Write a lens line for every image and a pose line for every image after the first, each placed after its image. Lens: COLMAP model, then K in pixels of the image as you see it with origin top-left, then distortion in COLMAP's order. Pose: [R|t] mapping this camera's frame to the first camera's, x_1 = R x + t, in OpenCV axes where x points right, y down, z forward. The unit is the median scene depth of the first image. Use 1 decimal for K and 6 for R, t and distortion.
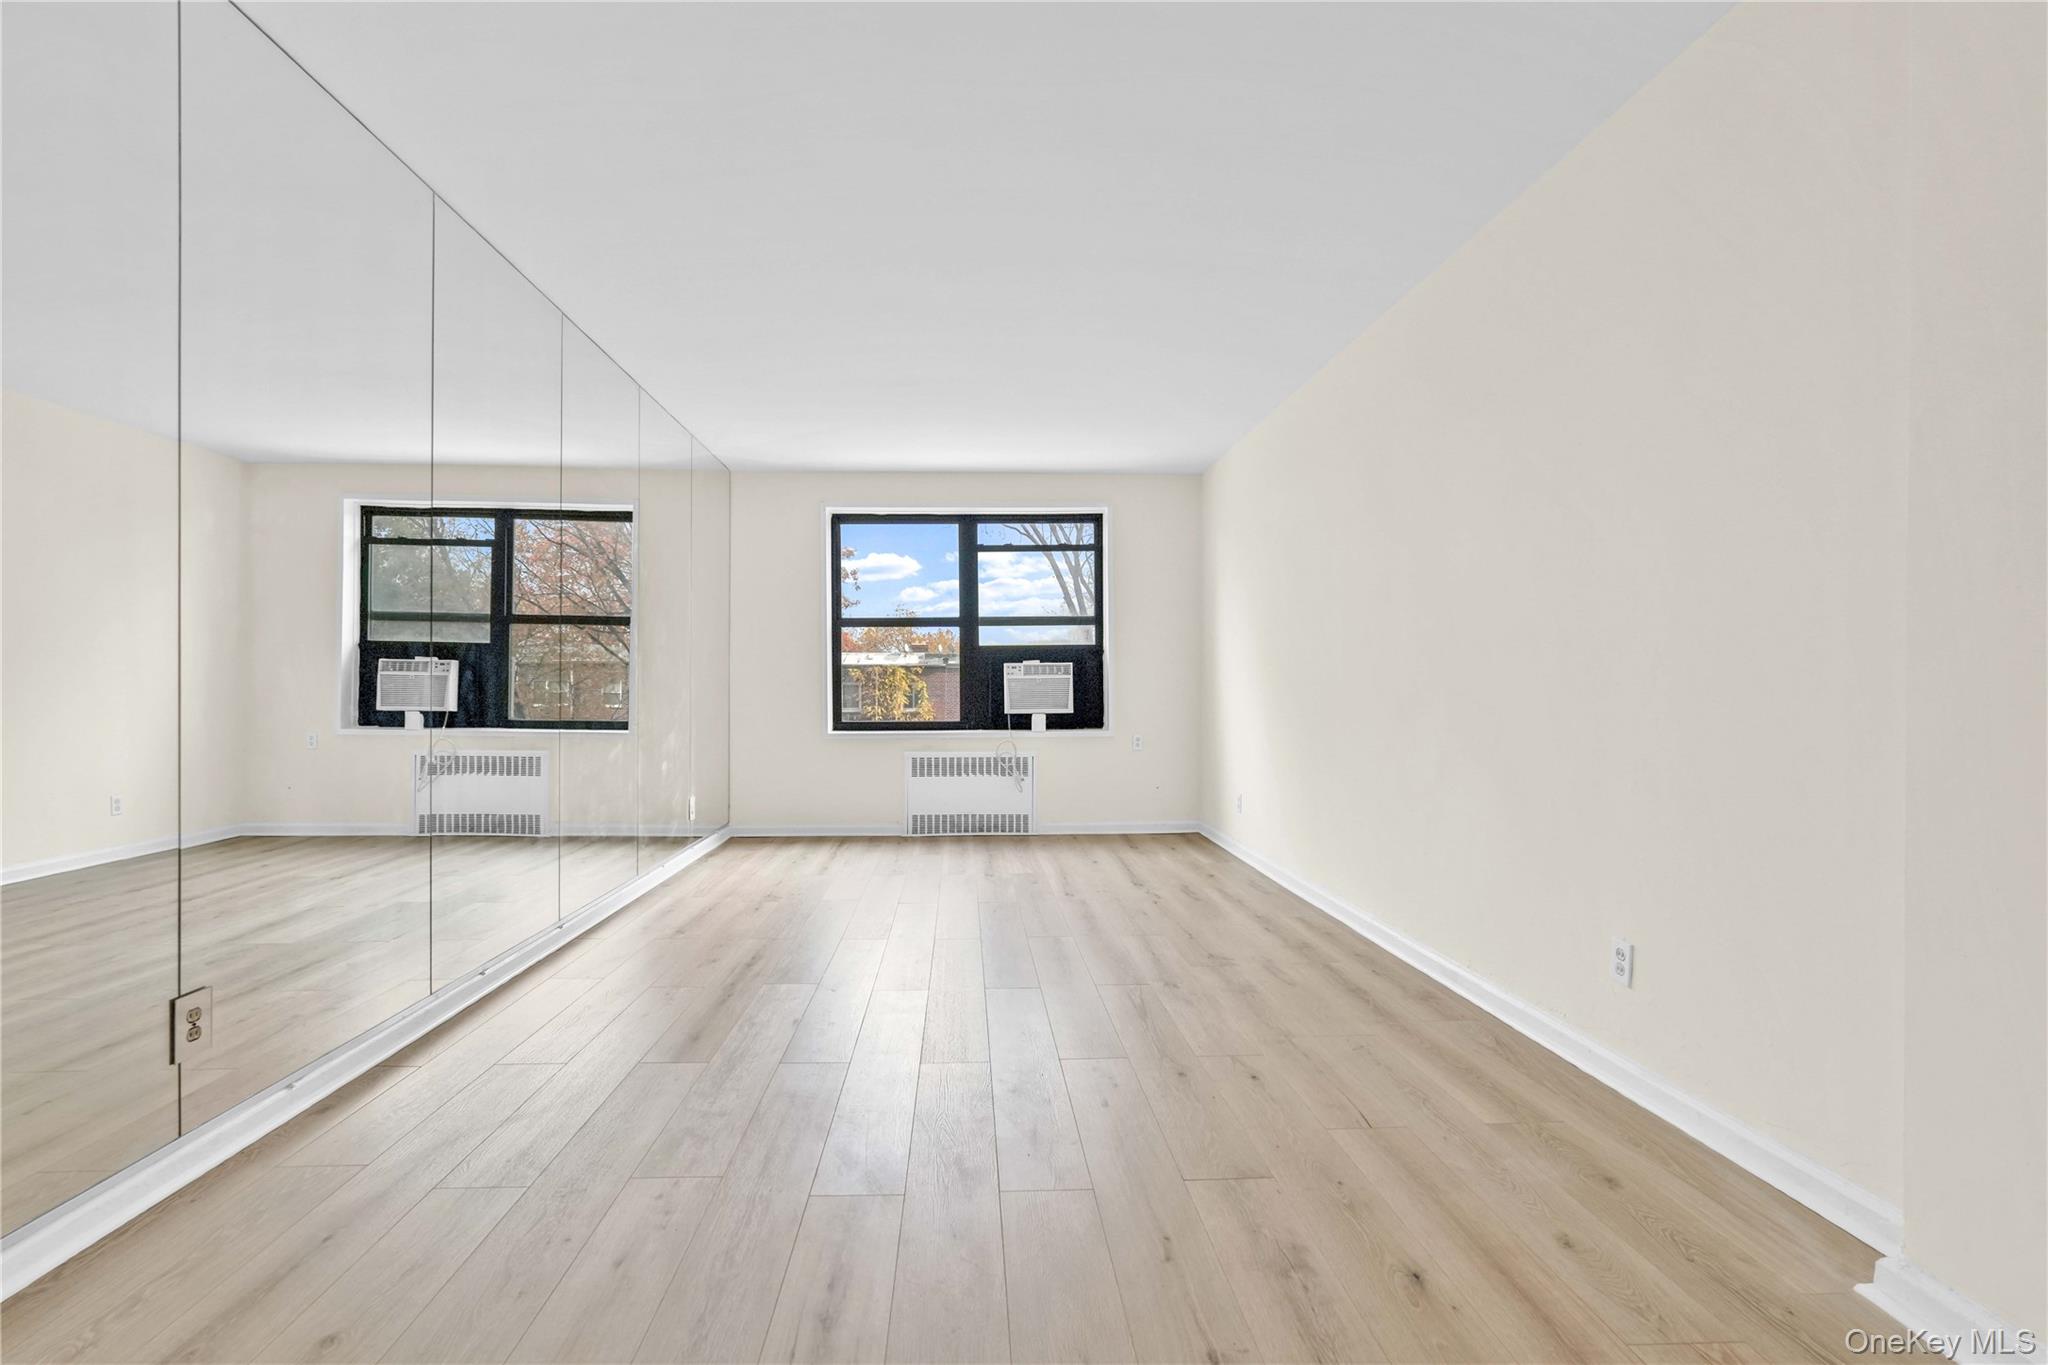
lens RADIAL K [[922.1, 0, 1022.6], [0, 922.1, 685.8], [0, 0, 1]] dist [0.000788, 0.000047]
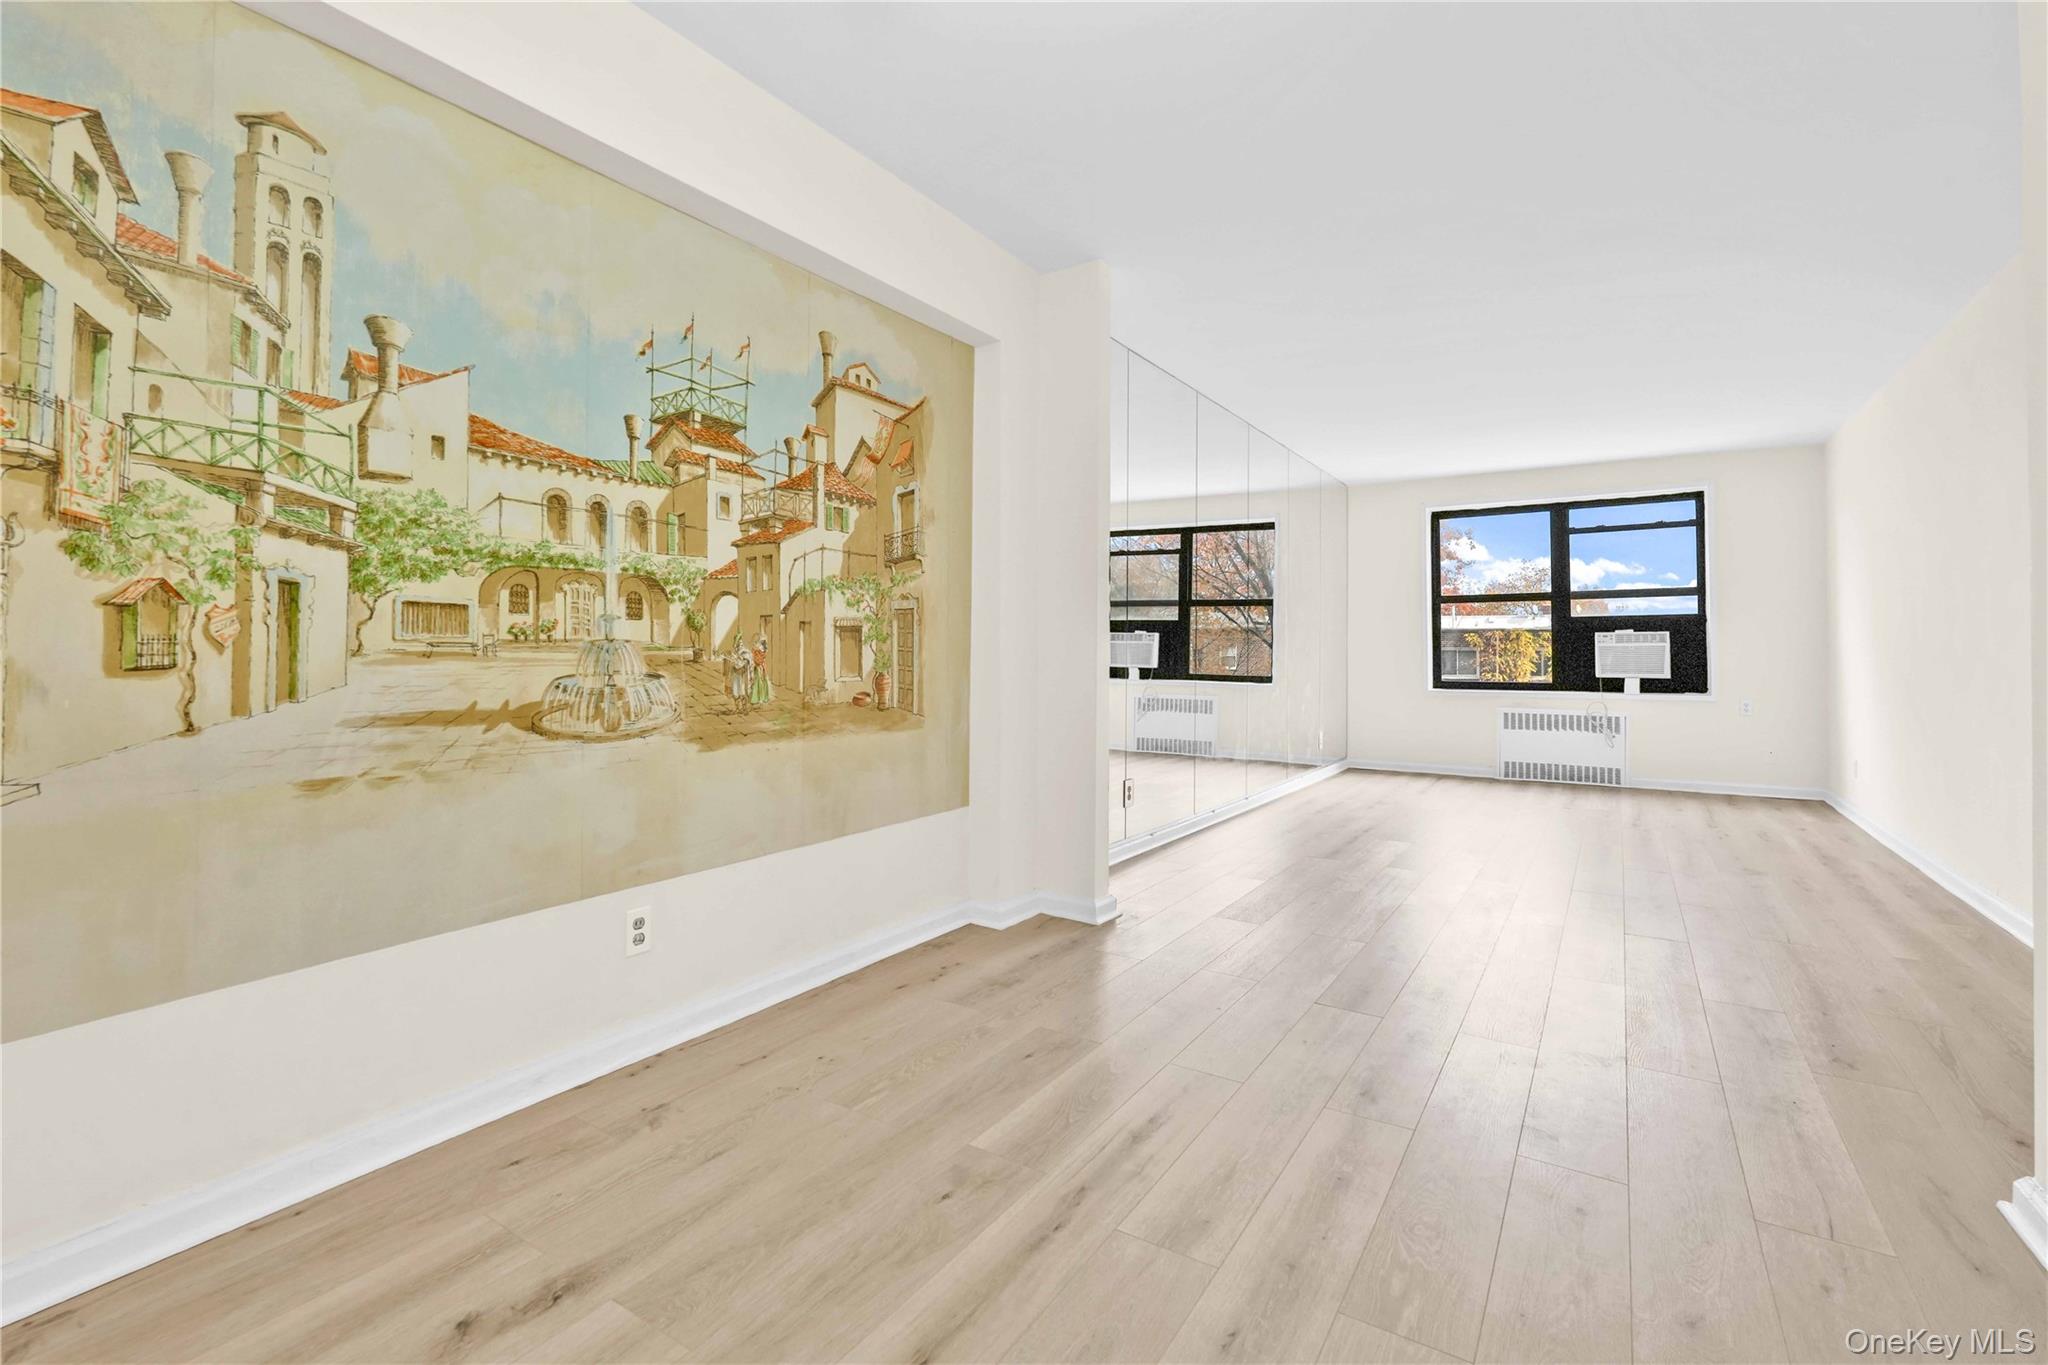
lens RADIAL K [[938.8, 0, 1016.6], [0, 938.8, 627.9], [0, 0, 1]] dist [-0.001477, 0.001050]
pose [[0.804270, -0.008696, -0.594201, 0.092511], [-0.005534, 0.999740, -0.022122, -0.000784], [0.594239, 0.021080, 0.804012, -0.339209]]
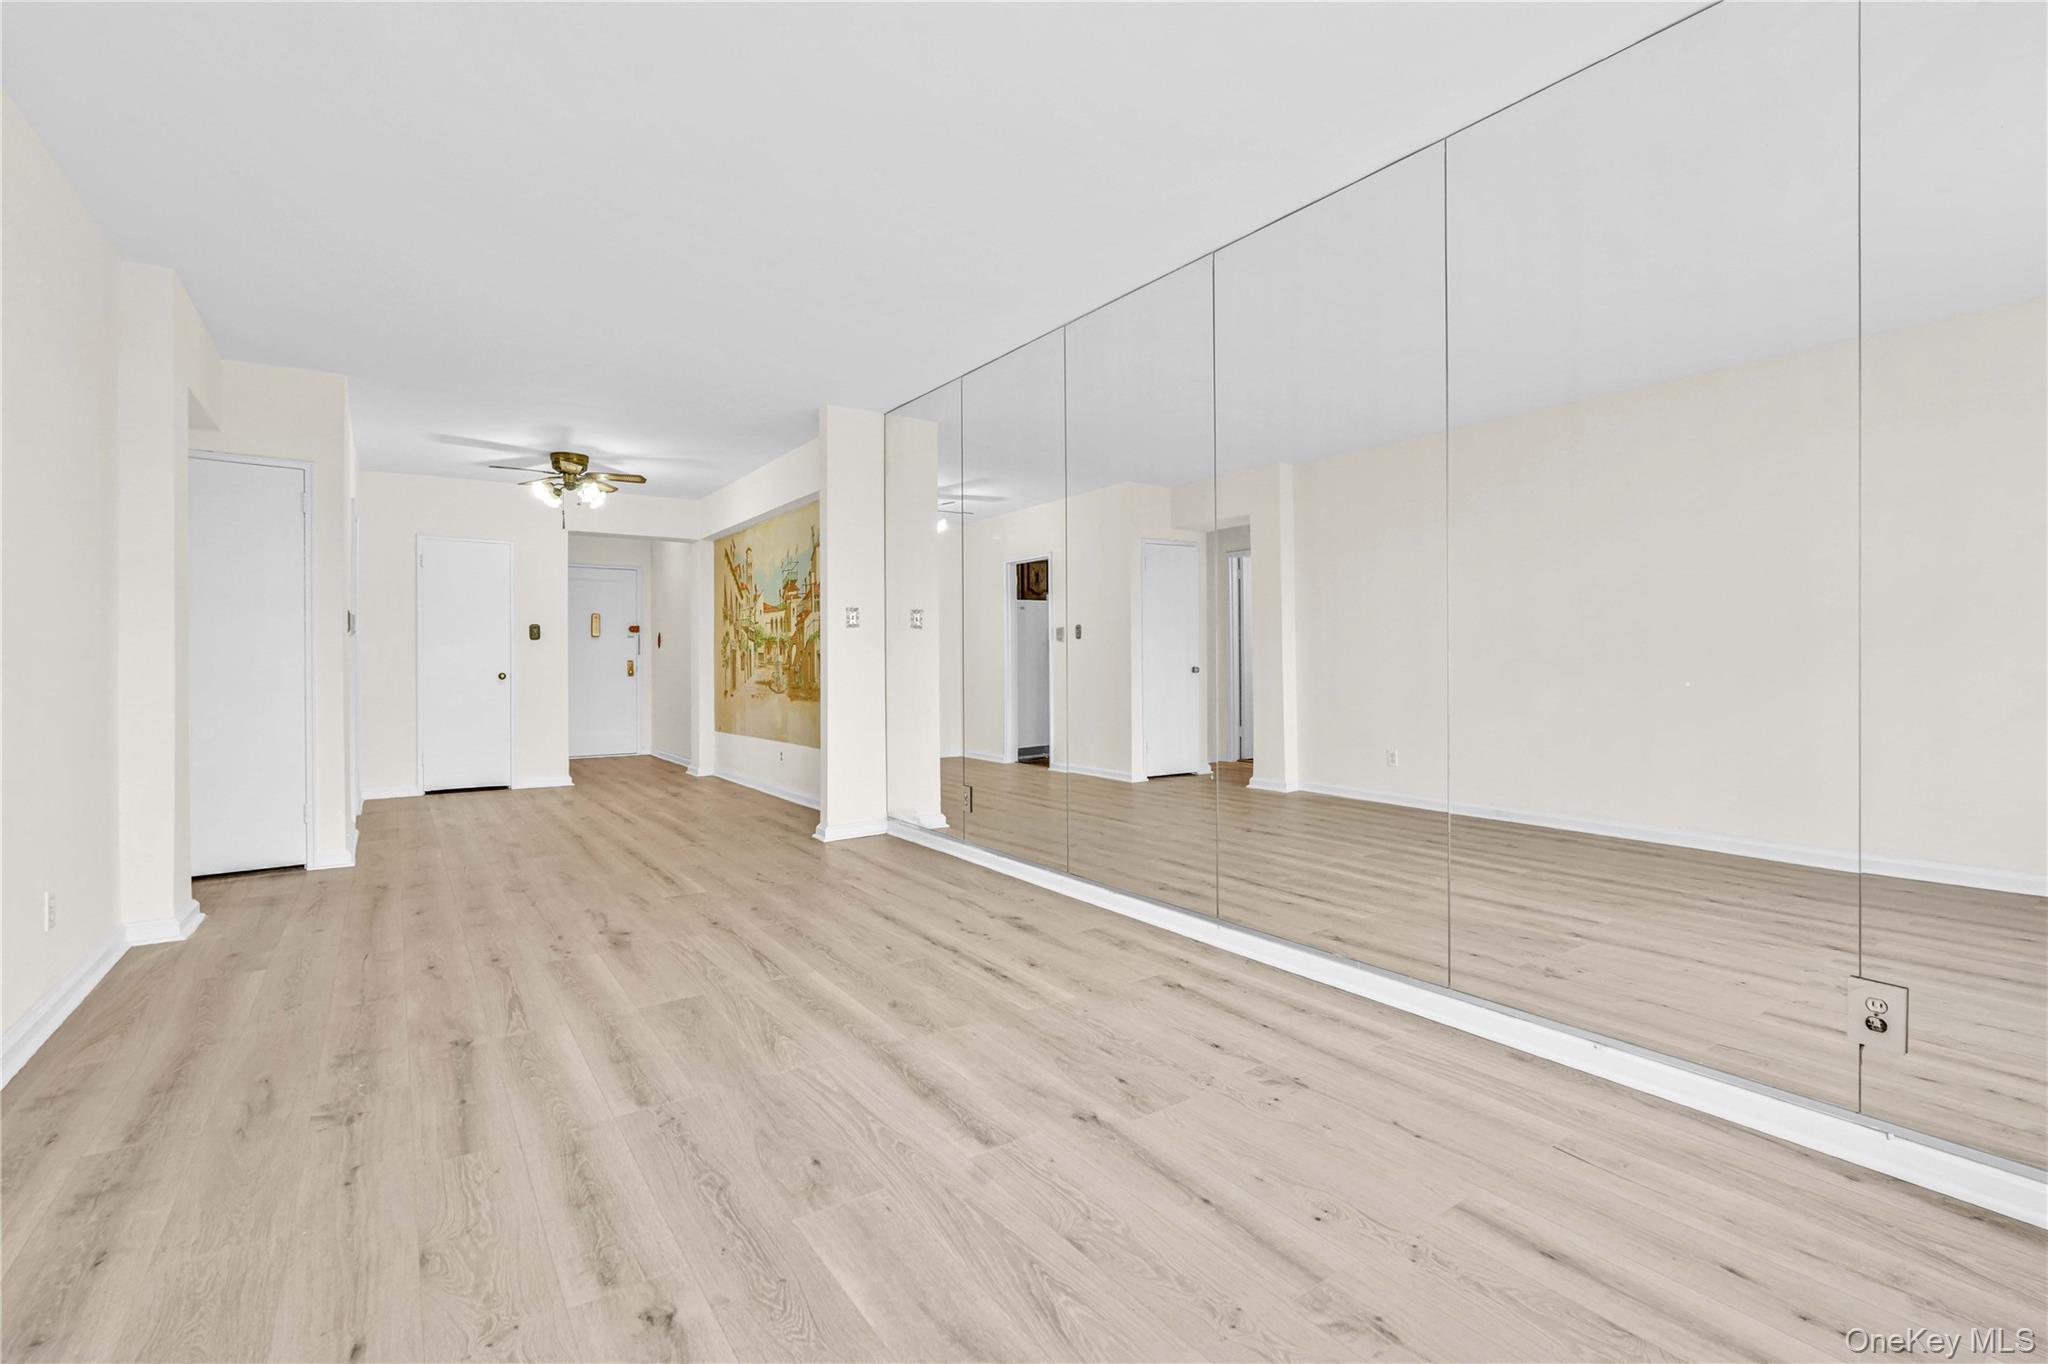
lens RADIAL K [[952.5, 0, 1027.3], [0, 952.5, 657.9], [0, 0, 1]] dist [0.000516, 0.000680]
pose [[-0.862465, -0.000223, -0.506116, 0.079318], [0.003665, 0.999971, -0.006687, 0.000957], [0.506103, -0.007623, -0.862440, 0.990863]]
